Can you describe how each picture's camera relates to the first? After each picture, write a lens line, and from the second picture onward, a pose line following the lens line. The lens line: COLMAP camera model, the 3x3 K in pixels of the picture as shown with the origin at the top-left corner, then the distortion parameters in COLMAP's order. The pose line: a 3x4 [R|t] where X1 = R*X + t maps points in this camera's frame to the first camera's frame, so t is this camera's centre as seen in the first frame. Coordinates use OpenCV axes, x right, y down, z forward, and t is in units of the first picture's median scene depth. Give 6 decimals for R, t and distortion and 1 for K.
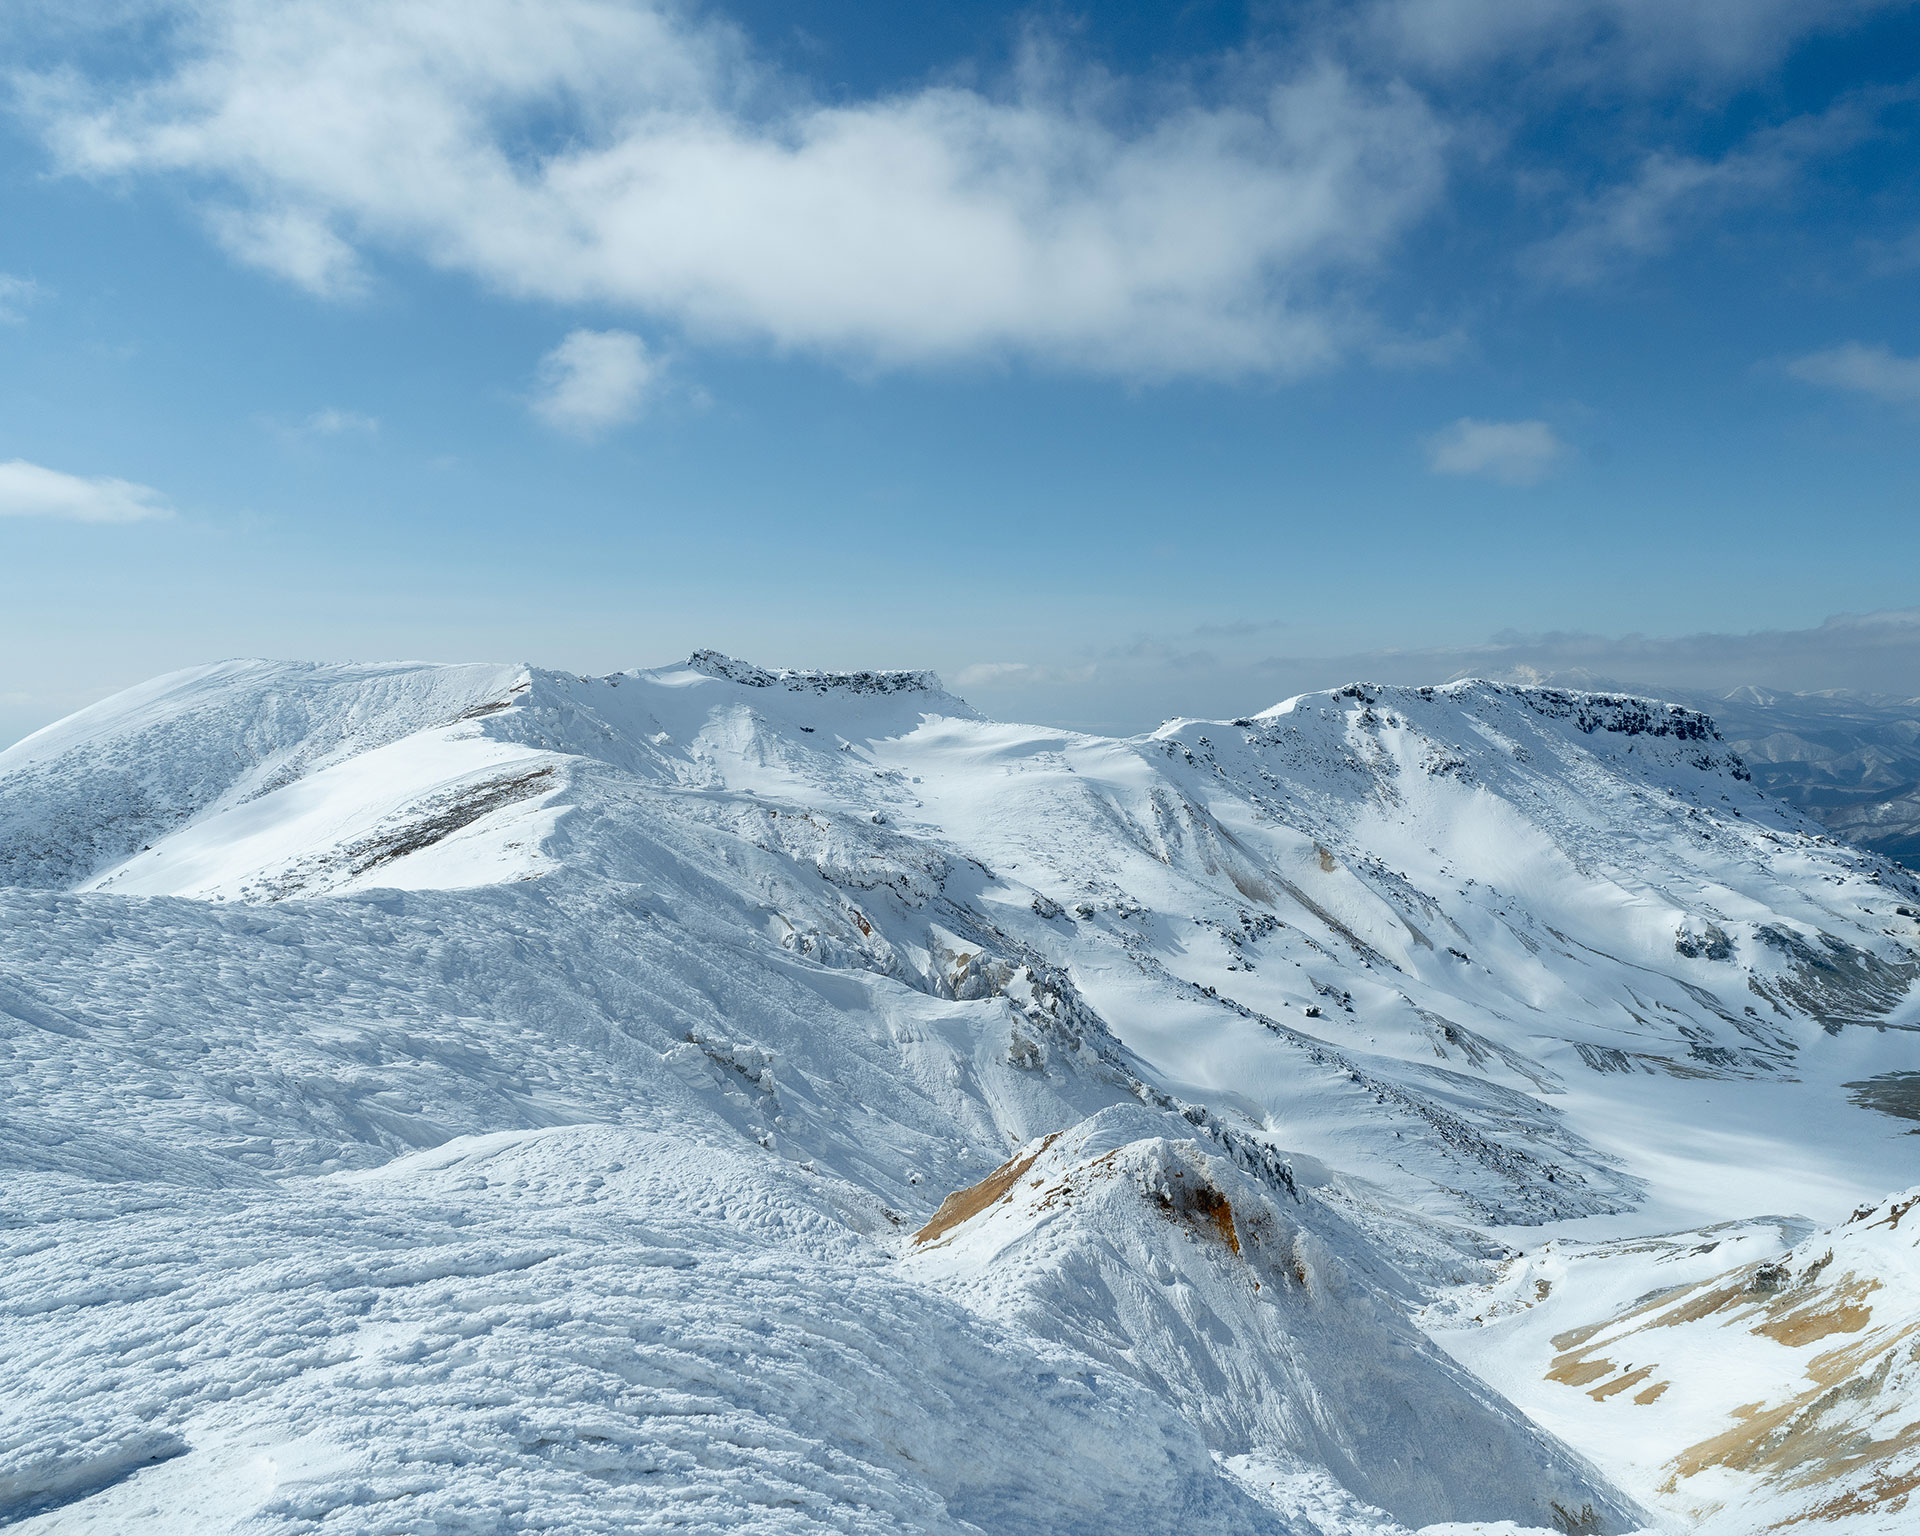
lens RADIAL K [[1522.9, 0, 960.3], [0, 1522.9, 766.4], [0, 0, 1]] dist [0.009321, 0.006138]
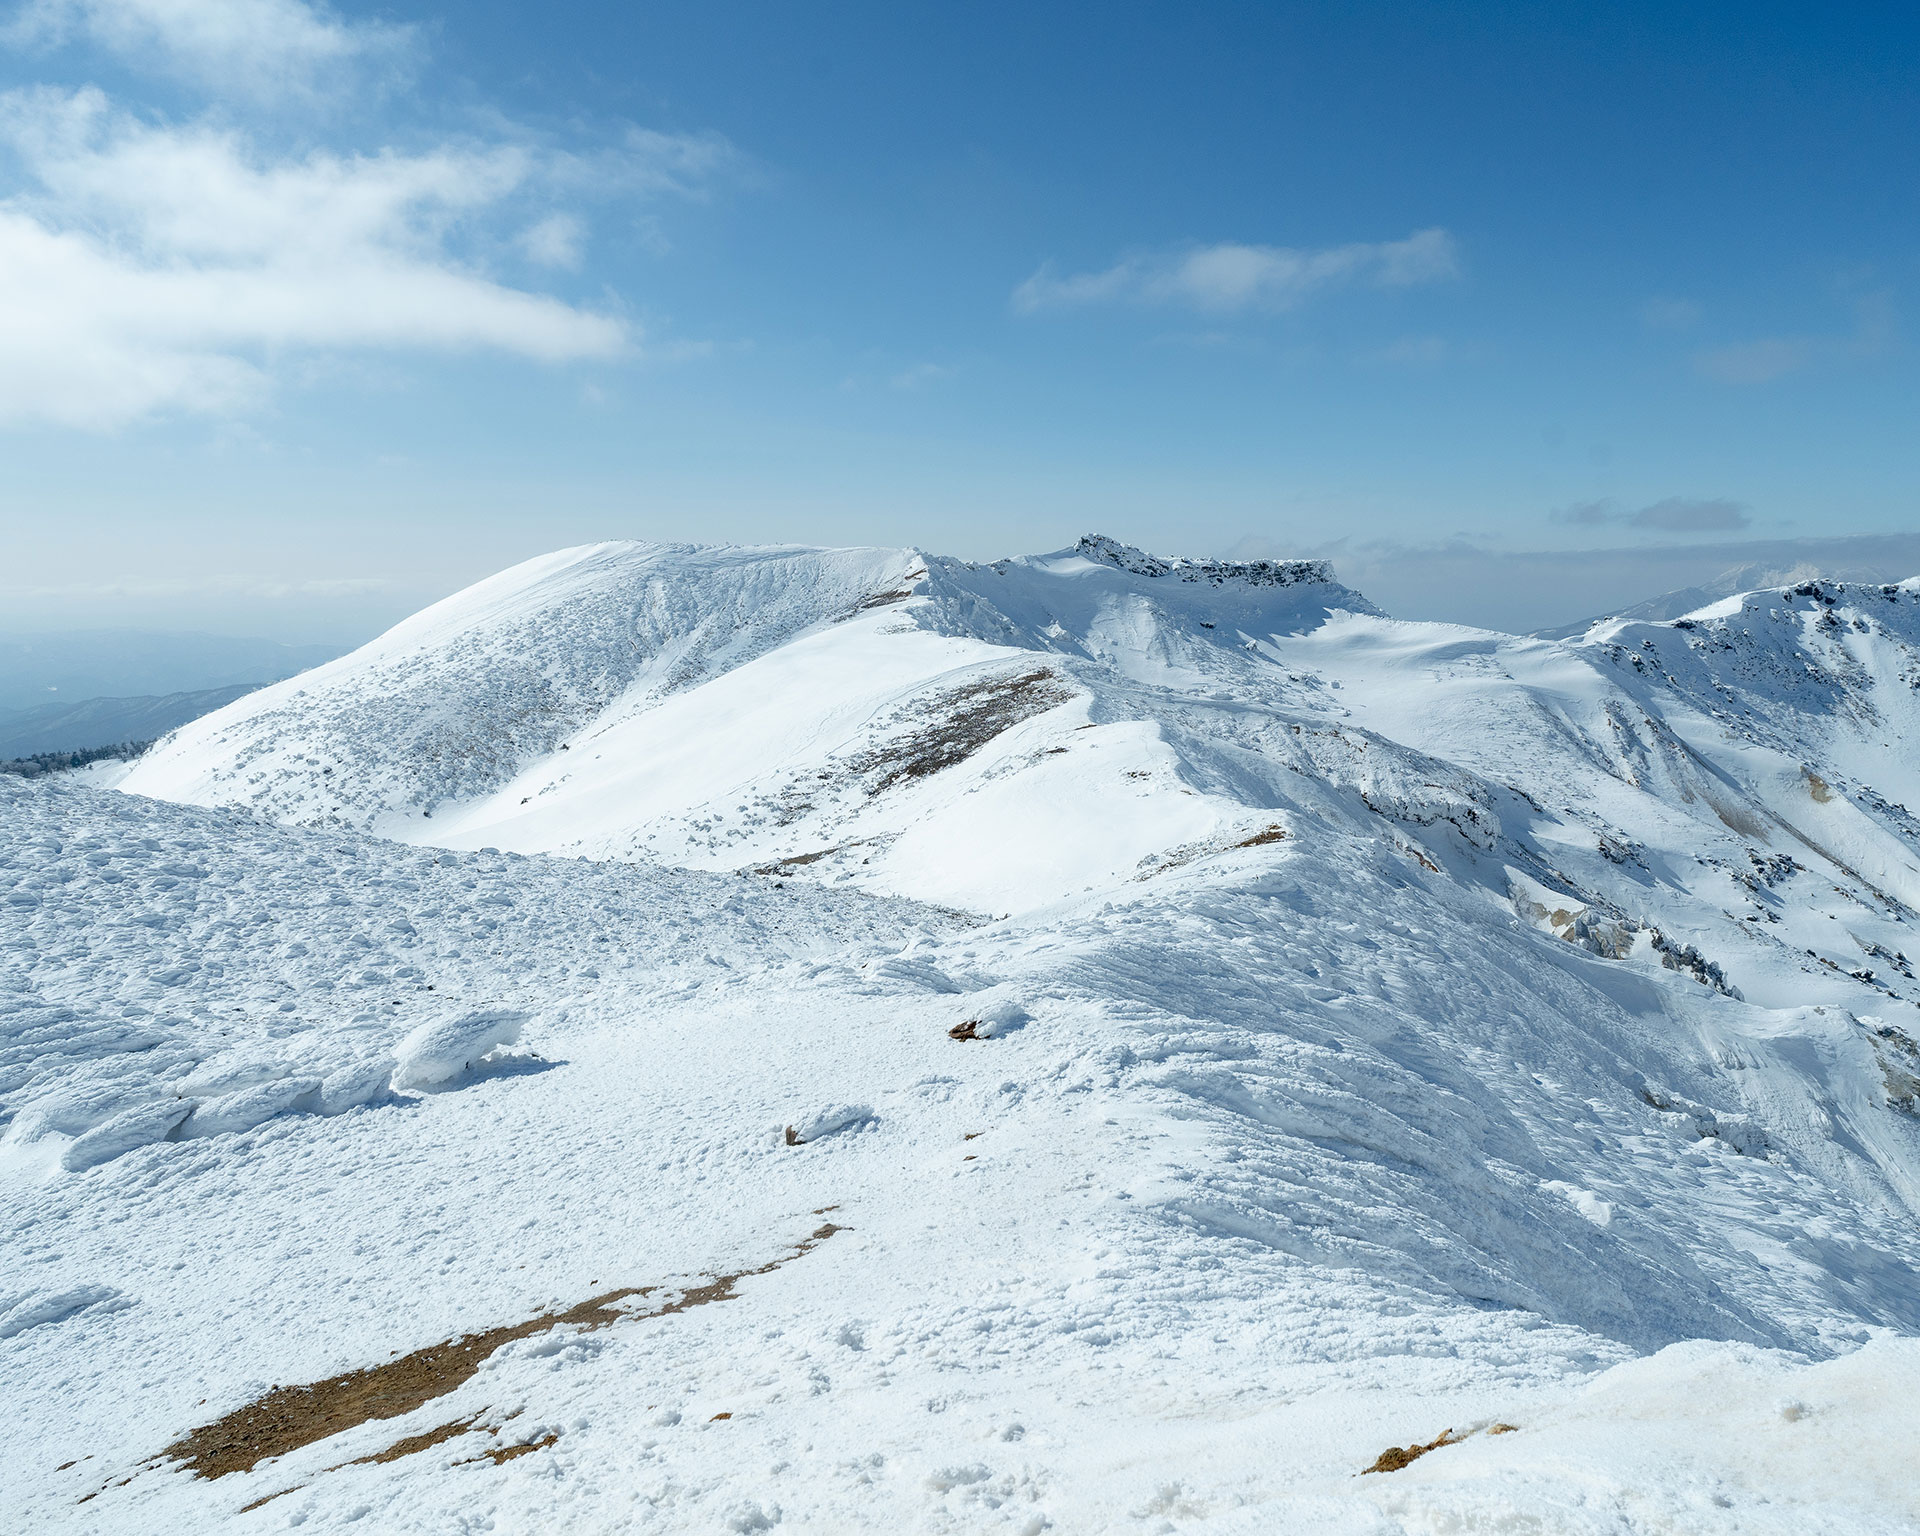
lens RADIAL K [[1522.9, 0, 959.6], [0, 1522.9, 768.3], [0, 0, 1]] dist [0.009321, 0.006138]
pose [[0.989656, 0.028821, -0.140535, -0.132215], [-0.018707, 0.997174, 0.072764, -0.003363], [0.142235, -0.069382, 0.987398, 0.103526]]
